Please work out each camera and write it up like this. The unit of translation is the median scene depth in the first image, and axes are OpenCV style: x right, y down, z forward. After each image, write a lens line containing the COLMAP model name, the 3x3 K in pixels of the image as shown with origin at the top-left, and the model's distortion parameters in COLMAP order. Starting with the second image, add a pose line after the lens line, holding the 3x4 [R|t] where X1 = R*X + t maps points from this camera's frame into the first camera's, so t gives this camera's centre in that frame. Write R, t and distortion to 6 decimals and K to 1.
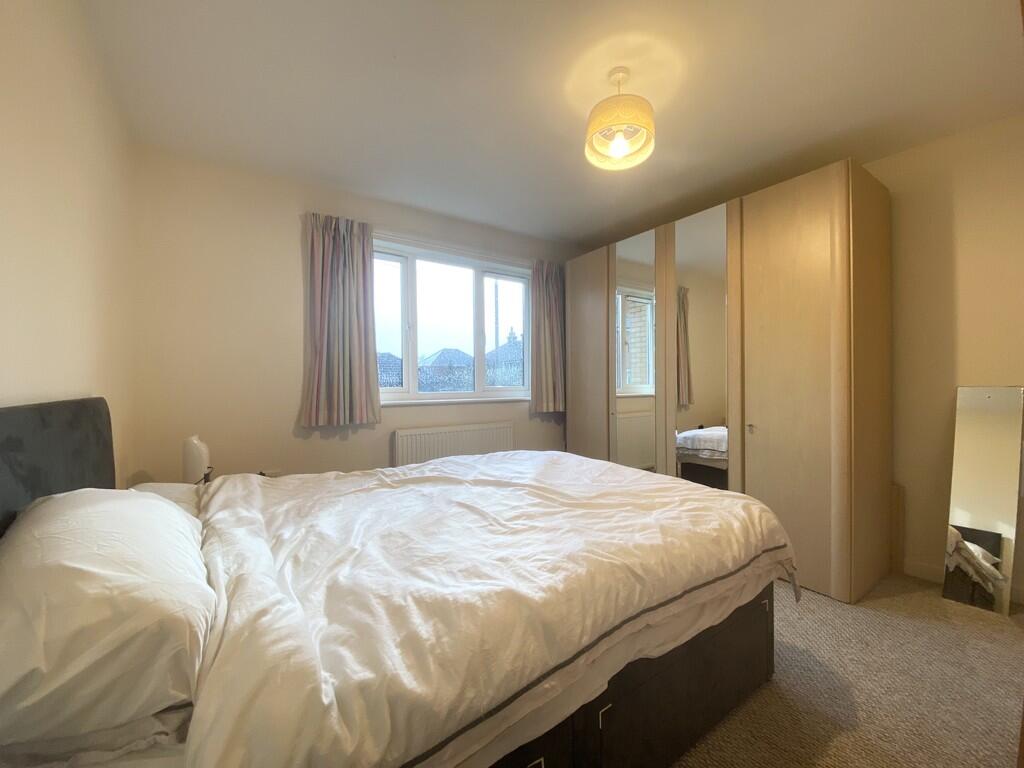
lens RADIAL K [[414.9, 0, 512.0], [0, 414.9, 384.0], [0, 0, 1]] dist [0.000117, -0.012412]
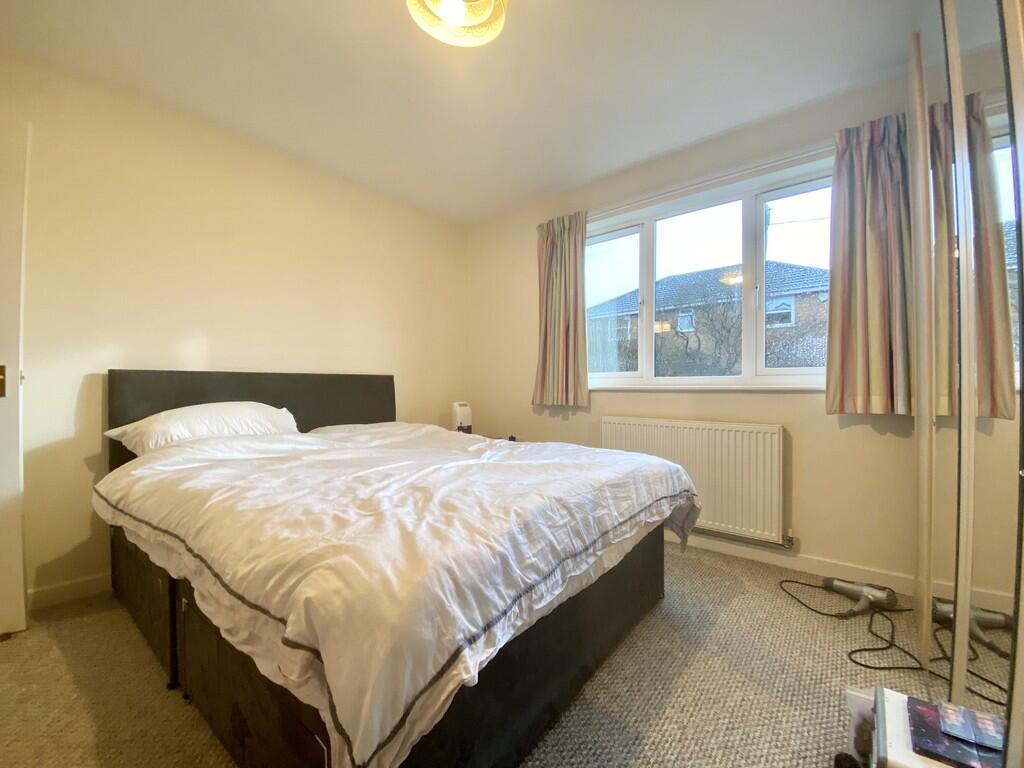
lens RADIAL K [[414.9, 0, 512.0], [0, 414.9, 384.0], [0, 0, 1]] dist [0.000117, -0.012412]
pose [[0.265868, 0.022125, -0.963755, 0.607205], [0.018148, 0.999445, 0.027951, 0.005696], [0.963839, -0.024921, 0.265319, 0.557055]]
